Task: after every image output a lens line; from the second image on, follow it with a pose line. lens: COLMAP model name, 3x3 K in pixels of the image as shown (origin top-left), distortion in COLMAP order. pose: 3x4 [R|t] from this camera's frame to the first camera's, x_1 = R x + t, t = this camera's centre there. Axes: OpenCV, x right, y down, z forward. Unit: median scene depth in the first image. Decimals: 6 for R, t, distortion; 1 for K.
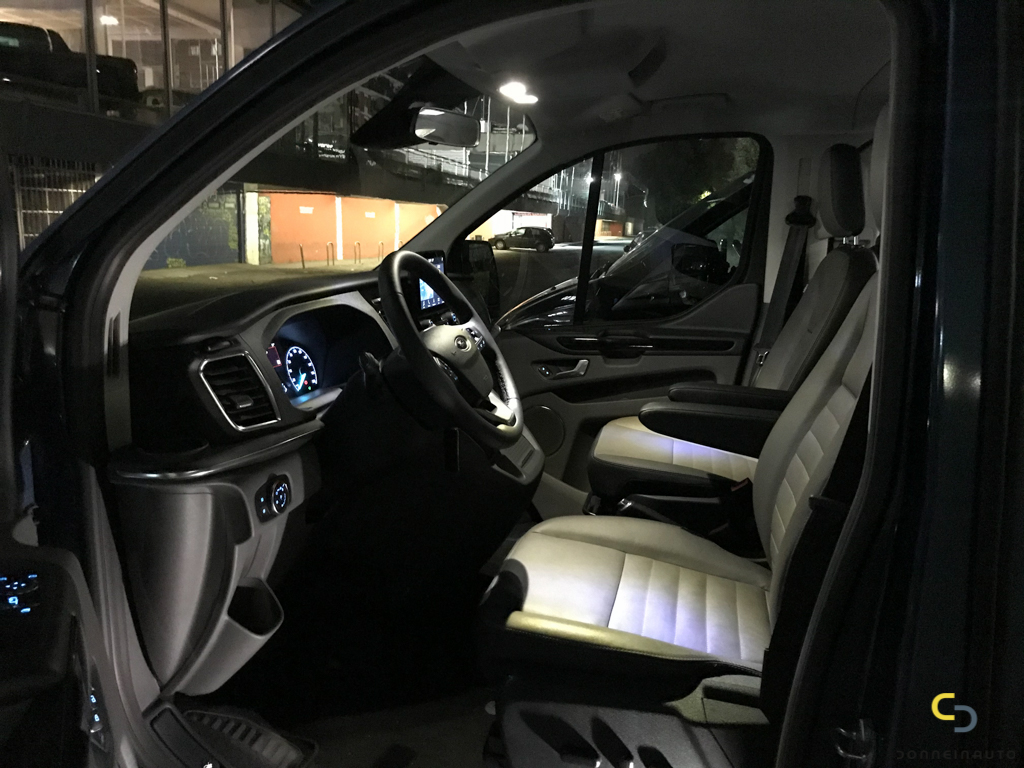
lens RADIAL K [[840.4, 0, 512.0], [0, 840.4, 384.0], [0, 0, 1]] dist [-0.003005, 0.002446]
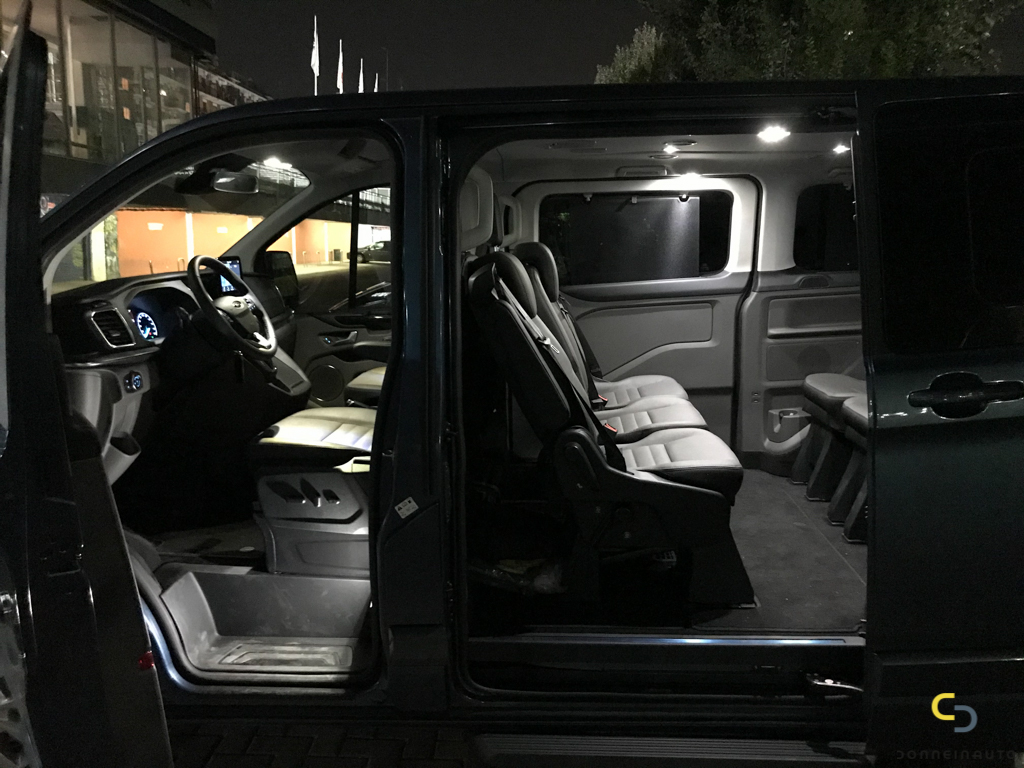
lens RADIAL K [[840.4, 0, 512.0], [0, 840.4, 384.0], [0, 0, 1]] dist [-0.003005, 0.002446]
pose [[0.987247, -0.038253, 0.154531, 0.219279], [0.040559, 0.999108, -0.011794, 0.154556], [-0.153942, 0.017911, 0.987918, -0.821413]]
